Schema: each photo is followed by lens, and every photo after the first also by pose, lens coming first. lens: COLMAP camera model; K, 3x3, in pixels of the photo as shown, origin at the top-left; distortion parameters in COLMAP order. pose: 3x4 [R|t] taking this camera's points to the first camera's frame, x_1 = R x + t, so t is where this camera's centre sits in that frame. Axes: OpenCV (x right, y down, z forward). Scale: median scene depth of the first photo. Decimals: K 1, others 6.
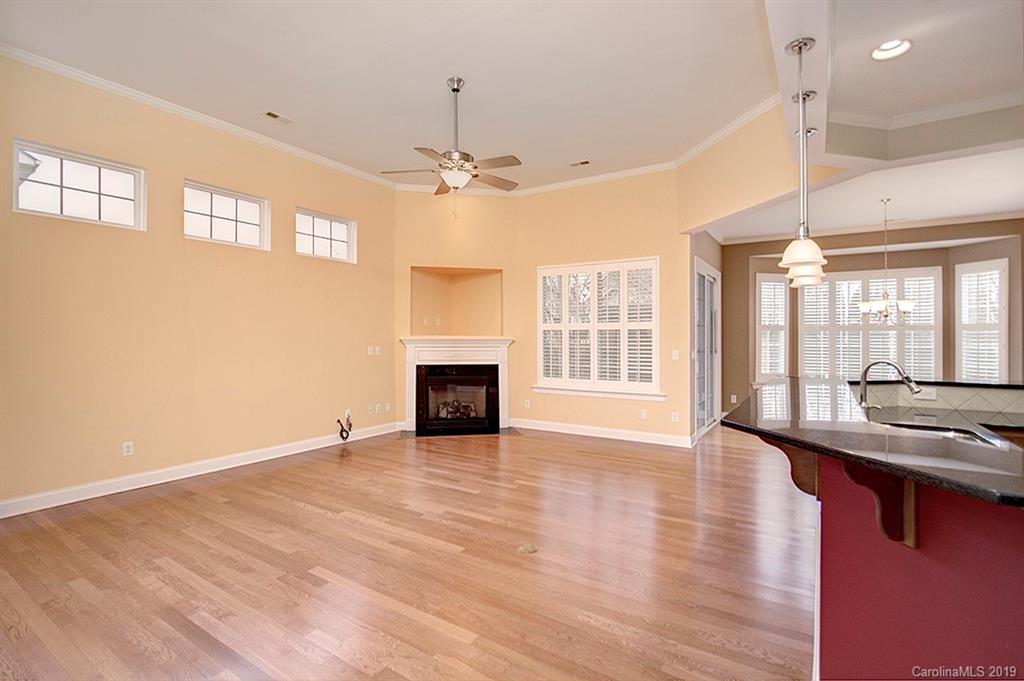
lens RADIAL K [[498.6, 0, 495.8], [0, 498.6, 334.2], [0, 0, 1]] dist [0.001607, 0.000528]
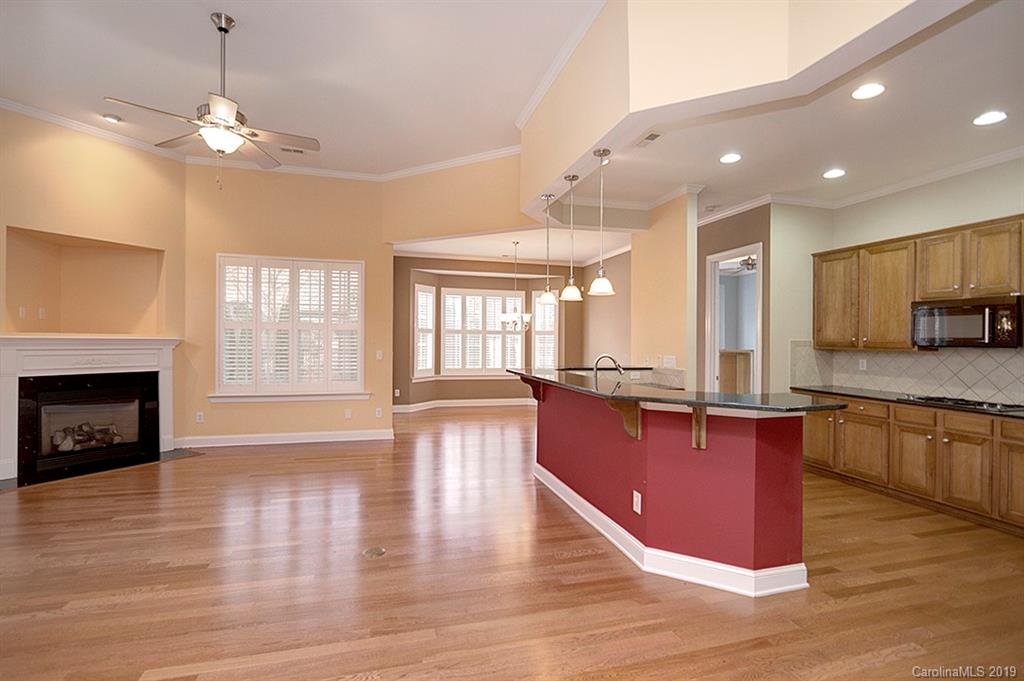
lens RADIAL K [[500.4, 0, 512.0], [0, 500.4, 340.5], [0, 0, 1]] dist [-0.001930, 0.000486]
pose [[0.635616, 0.002154, 0.772002, -0.254757], [-0.014503, 0.999853, 0.009151, -0.002730], [-0.771869, -0.017013, 0.635554, 0.077484]]
